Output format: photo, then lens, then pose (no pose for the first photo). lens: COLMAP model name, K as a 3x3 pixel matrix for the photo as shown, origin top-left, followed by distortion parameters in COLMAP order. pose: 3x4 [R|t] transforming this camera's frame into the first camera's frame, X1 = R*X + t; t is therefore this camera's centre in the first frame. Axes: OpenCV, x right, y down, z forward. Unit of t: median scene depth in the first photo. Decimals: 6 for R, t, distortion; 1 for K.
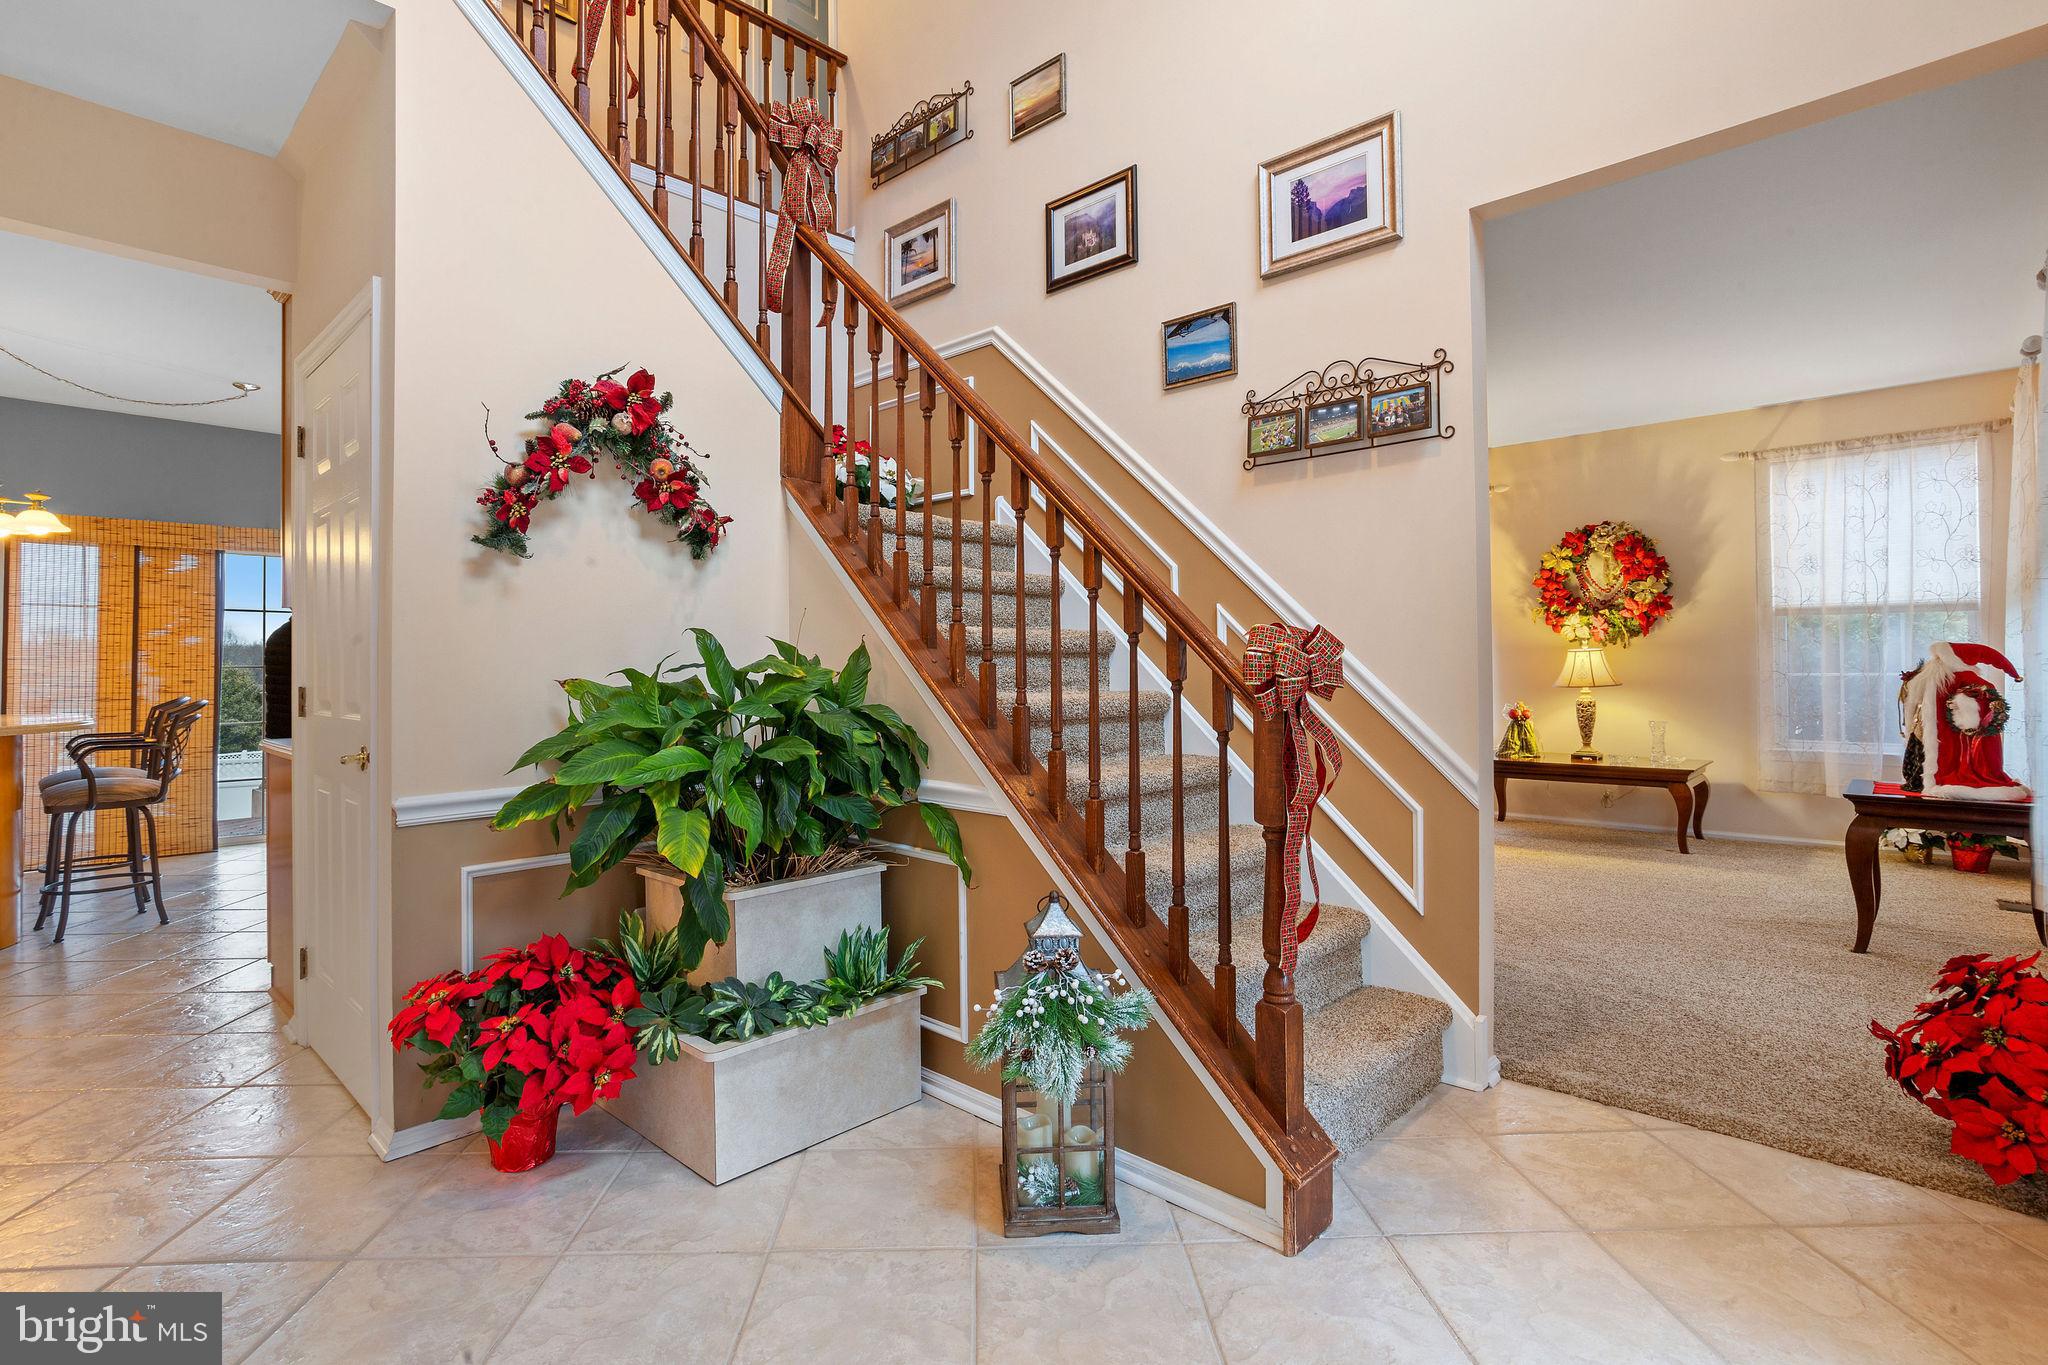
lens RADIAL K [[939.9, 0, 1032.2], [0, 939.9, 666.4], [0, 0, 1]] dist [-0.002155, -0.000890]
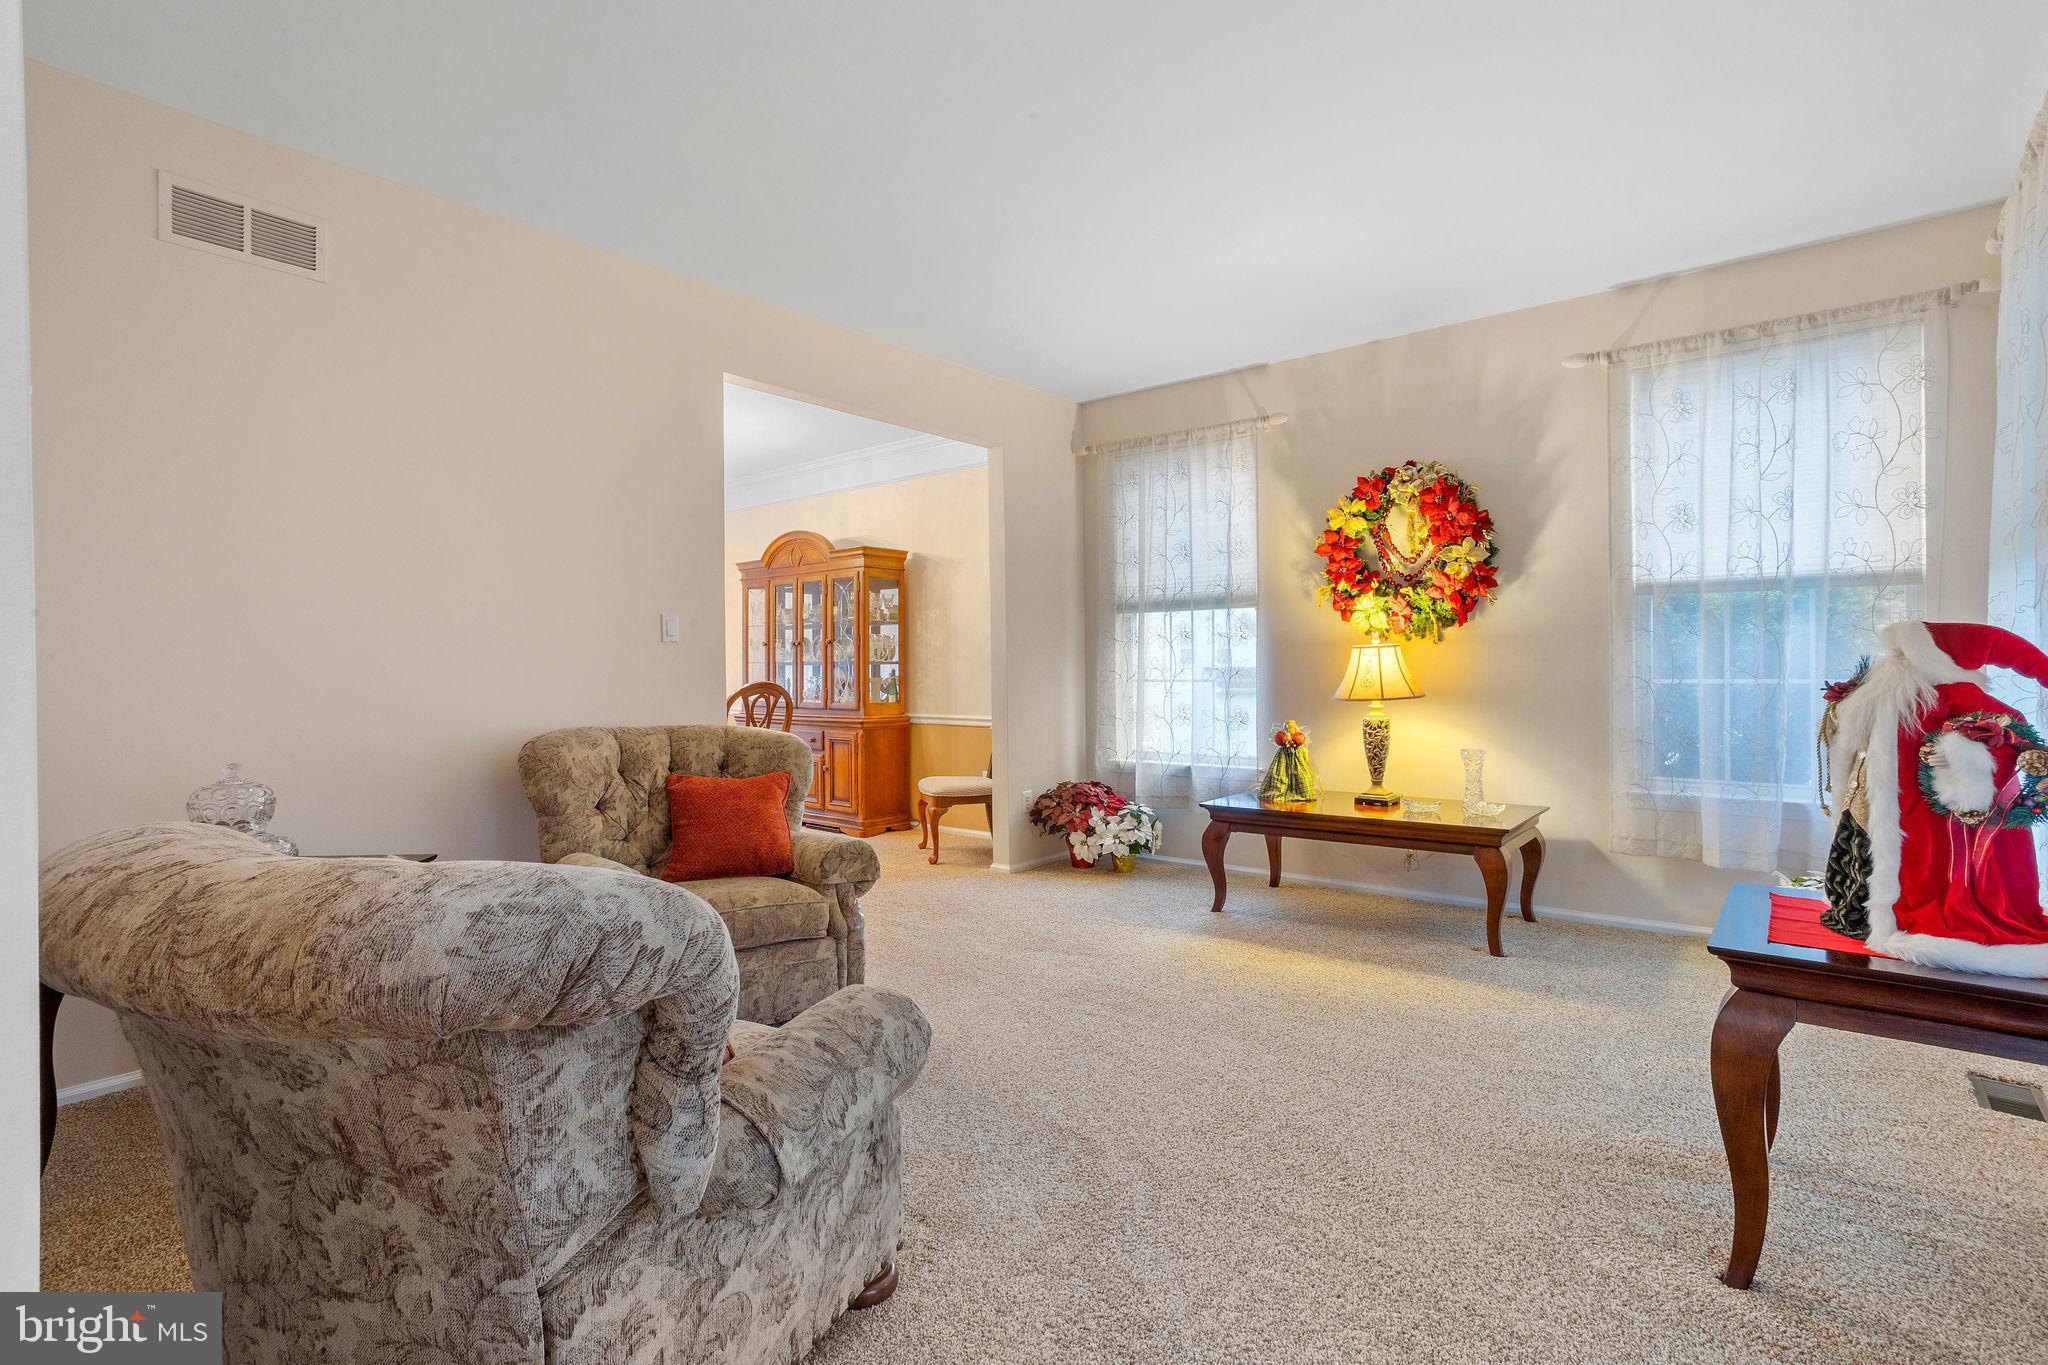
lens RADIAL K [[974.1, 0, 1024.0], [0, 974.1, 682.5], [0, 0, 1]] dist [-0.002311, 0.000581]
pose [[0.997037, -0.002160, 0.076888, 0.301581], [0.001021, 0.999889, 0.014848, -0.001554], [-0.076911, -0.014725, 0.996929, 0.336586]]
